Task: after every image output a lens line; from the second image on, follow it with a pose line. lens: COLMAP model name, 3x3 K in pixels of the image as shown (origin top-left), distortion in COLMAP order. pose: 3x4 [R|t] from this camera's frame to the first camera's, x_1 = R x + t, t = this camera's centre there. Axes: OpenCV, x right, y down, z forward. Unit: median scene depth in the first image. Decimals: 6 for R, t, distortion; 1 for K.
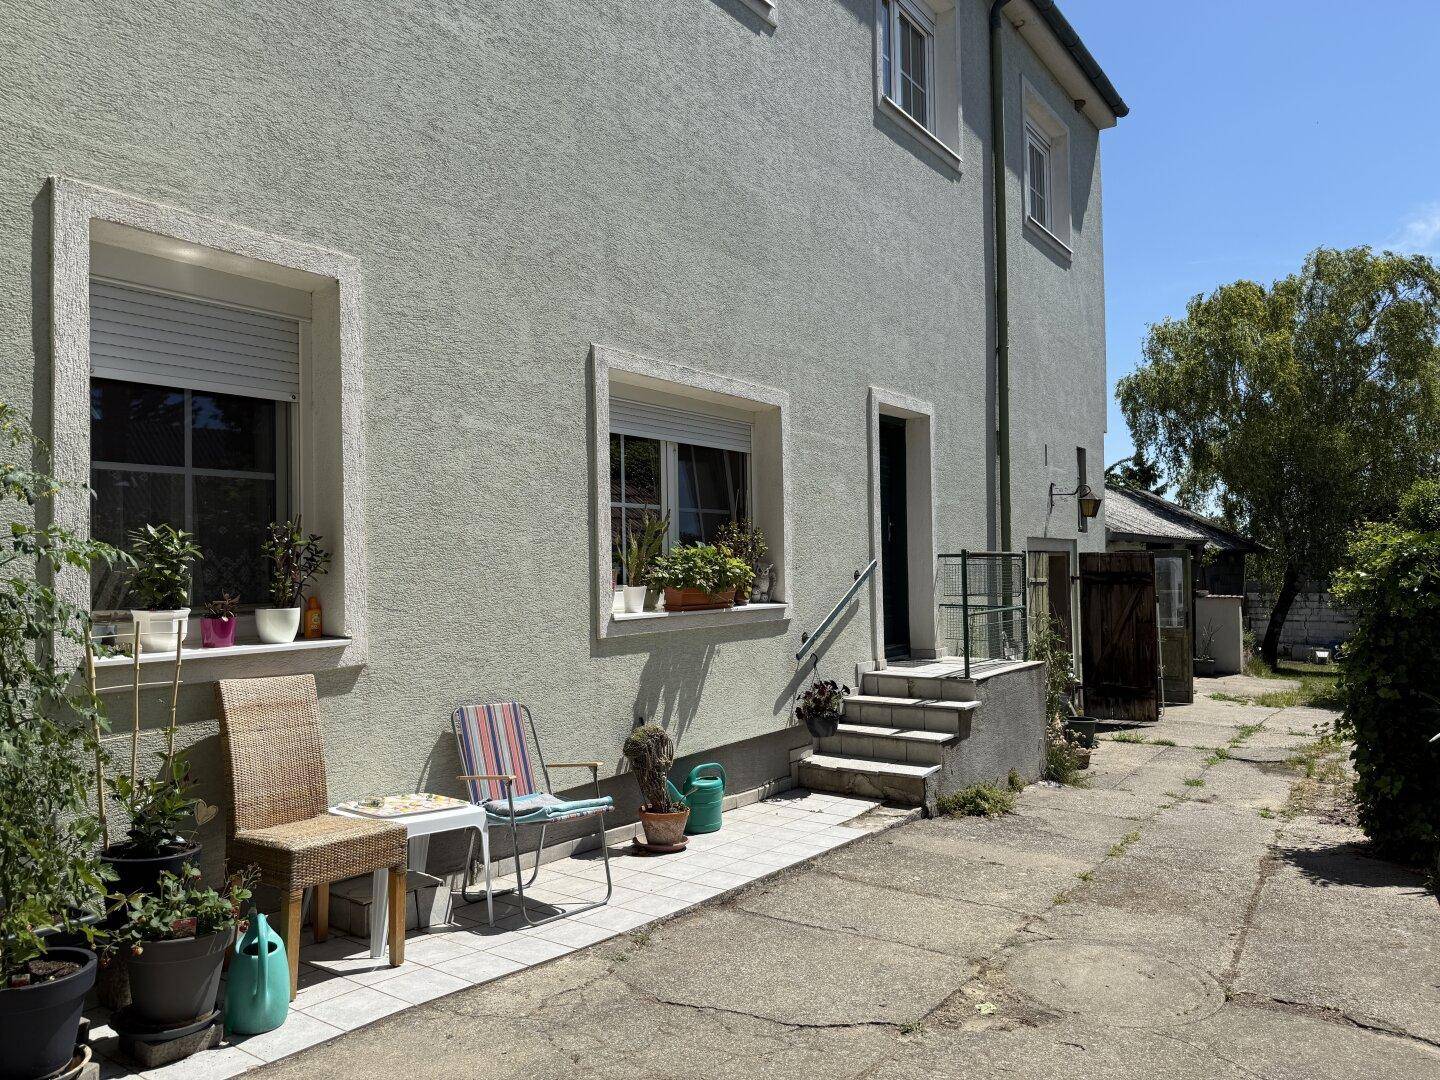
lens RADIAL K [[999.1, 0, 715.8], [0, 999.1, 541.1], [0, 0, 1]] dist [0.049157, -0.063365]
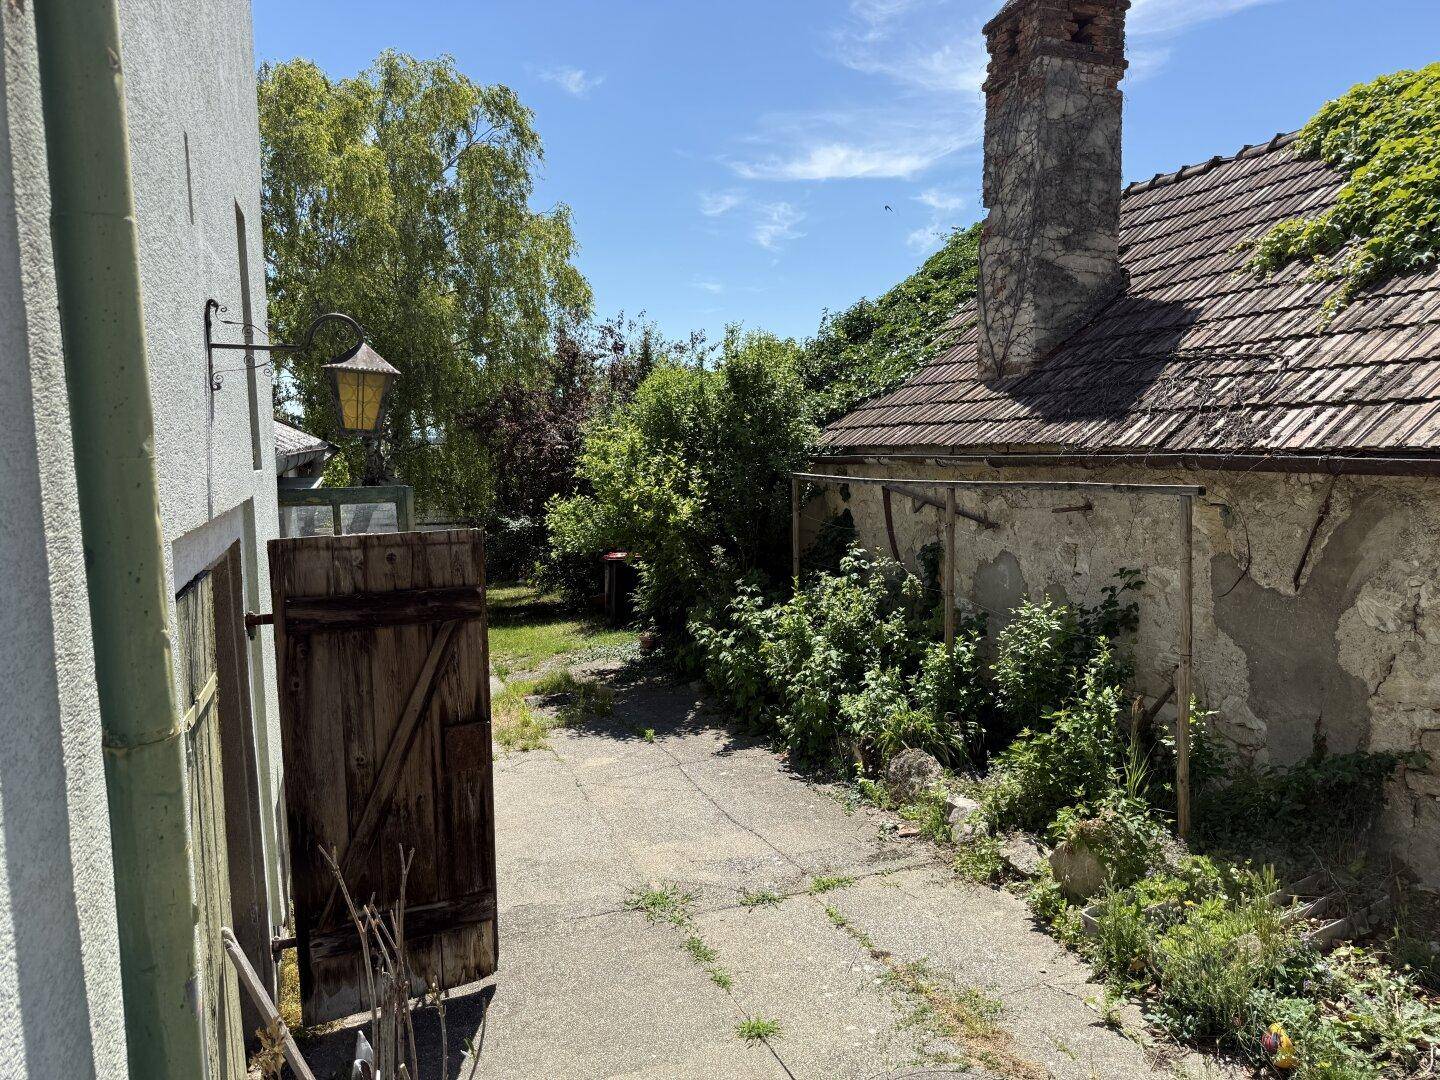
lens RADIAL K [[1029.7, 0, 717.8], [0, 1029.7, 538.2], [0, 0, 1]] dist [0.022285, -0.006058]
pose [[0.584001, -0.088762, 0.806885, 0.185622], [0.001423, 0.994114, 0.108329, -0.024058], [-0.811751, -0.062116, 0.580690, 0.707418]]
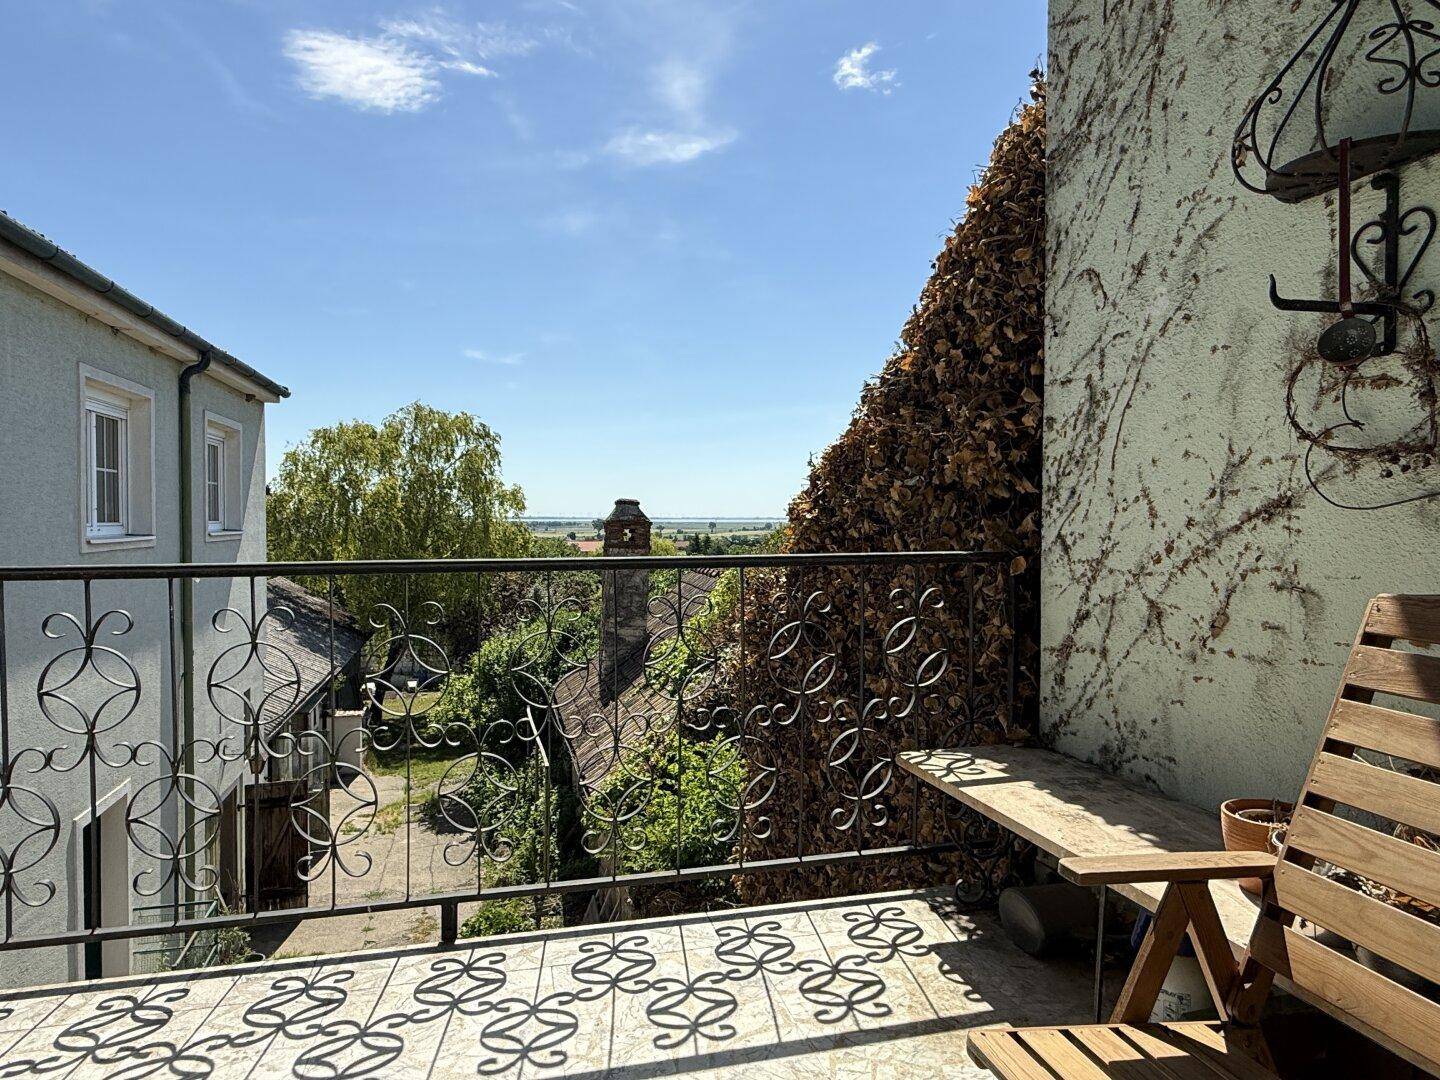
lens RADIAL K [[882.0, 0, 705.4], [0, 882.0, 529.1], [0, 0, 1]] dist [0.003964, 0.000148]
pose [[0.645513, 0.007173, 0.763716, -0.088800], [-0.024748, 0.999627, 0.011530, -0.321378], [-0.763348, -0.026343, 0.645450, -0.085087]]
